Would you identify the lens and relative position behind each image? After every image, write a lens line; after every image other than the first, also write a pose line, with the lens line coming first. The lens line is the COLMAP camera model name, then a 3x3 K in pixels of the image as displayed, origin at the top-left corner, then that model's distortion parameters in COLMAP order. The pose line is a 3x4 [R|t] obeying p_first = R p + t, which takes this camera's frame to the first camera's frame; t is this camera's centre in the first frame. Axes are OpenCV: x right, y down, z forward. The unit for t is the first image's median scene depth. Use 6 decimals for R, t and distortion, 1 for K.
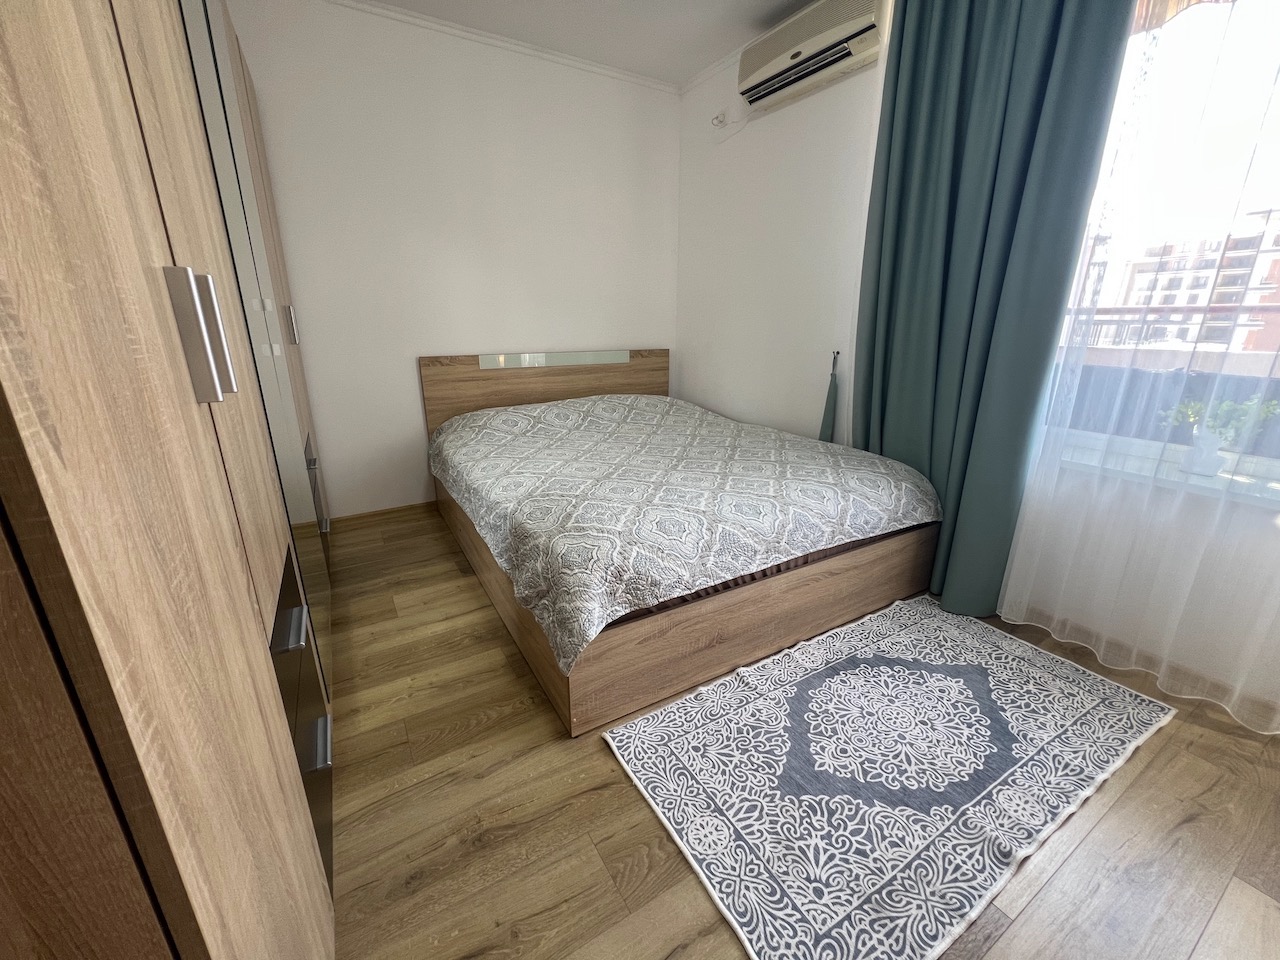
lens RADIAL K [[512.8, 0, 637.2], [0, 512.8, 479.5], [0, 0, 1]] dist [-0.003439, 0.000842]
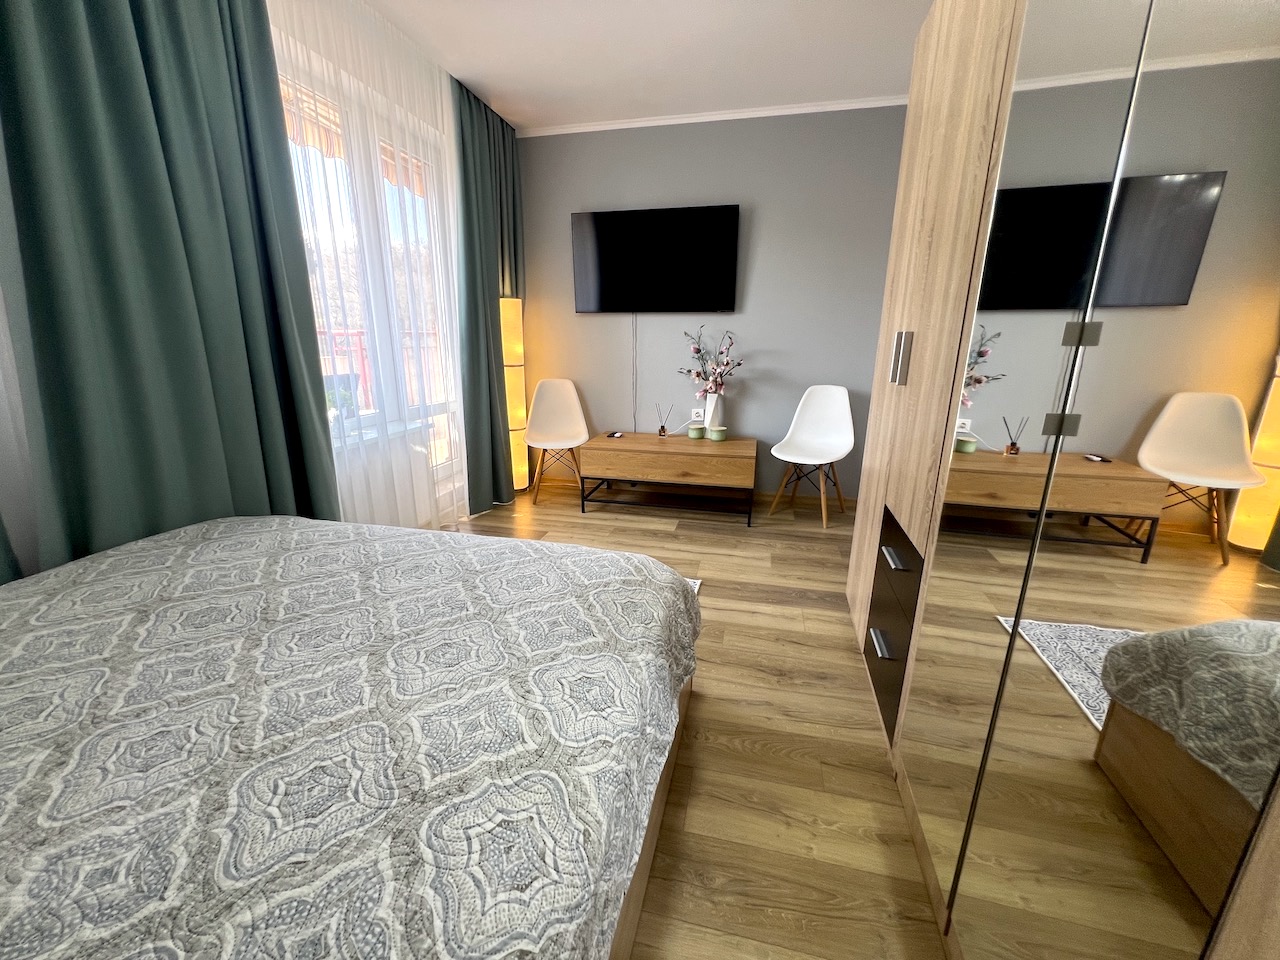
lens RADIAL K [[512.8, 0, 637.2], [0, 512.8, 479.5], [0, 0, 1]] dist [-0.003439, 0.000842]
pose [[-0.715887, -0.188354, 0.672330, -0.692883], [0.198990, 0.867953, 0.455040, -0.462201], [-0.669260, 0.459544, -0.583876, 1.432791]]
